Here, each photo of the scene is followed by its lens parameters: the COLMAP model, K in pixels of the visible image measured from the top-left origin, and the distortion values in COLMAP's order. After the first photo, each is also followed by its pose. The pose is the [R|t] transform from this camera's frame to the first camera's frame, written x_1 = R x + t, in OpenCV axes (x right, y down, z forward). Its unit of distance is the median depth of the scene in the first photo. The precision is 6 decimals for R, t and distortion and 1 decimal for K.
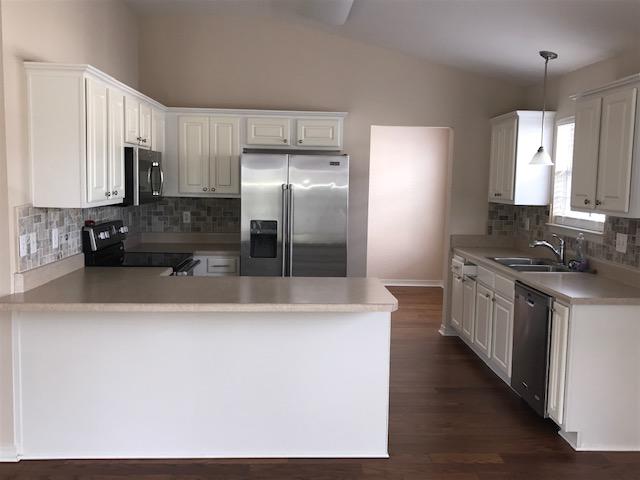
lens RADIAL K [[589.6, 0, 323.6], [0, 589.6, 239.0], [0, 0, 1]] dist [0.003367, 0.000000]
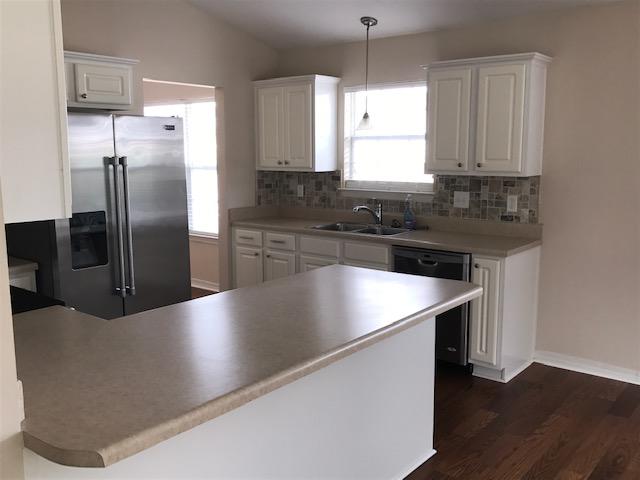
lens RADIAL K [[589.6, 0, 318.3], [0, 589.6, 238.2], [0, 0, 1]] dist [0.003367, 0.000000]
pose [[0.668635, -0.128180, 0.732459, -0.424818], [0.090360, 0.991737, 0.091067, -0.038654], [-0.738080, 0.005295, 0.674693, 0.346929]]
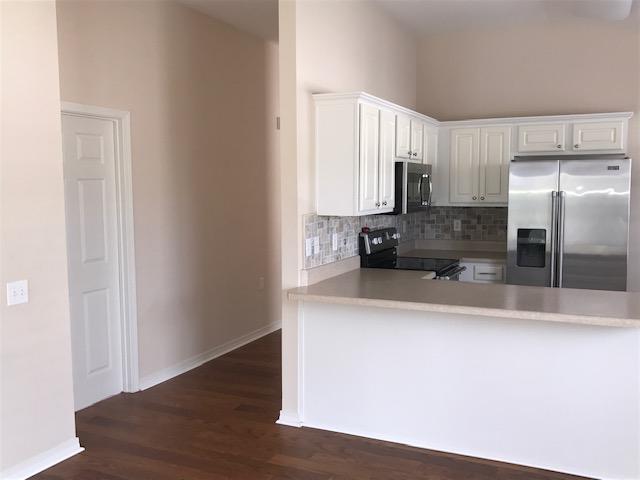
lens RADIAL K [[589.6, 0, 321.1], [0, 589.6, 237.1], [0, 0, 1]] dist [0.003367, 0.000000]
pose [[0.879283, 0.014806, -0.476069, 0.058533], [-0.024530, 0.999598, -0.014218, 0.004826], [0.475667, 0.024180, 0.879293, -0.031476]]
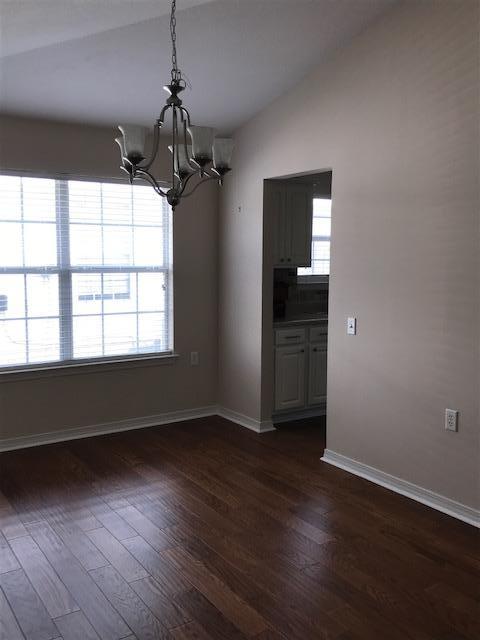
lens RADIAL K [[589.6, 0, 238.1], [0, 589.6, 325.7], [0, 0, 1]] dist [0.003367, 0.000000]
pose [[-0.492241, -0.128597, 0.860908, -0.576399], [0.075456, 0.979000, 0.189381, -0.173367], [-0.867183, 0.158181, -0.472200, 1.684499]]
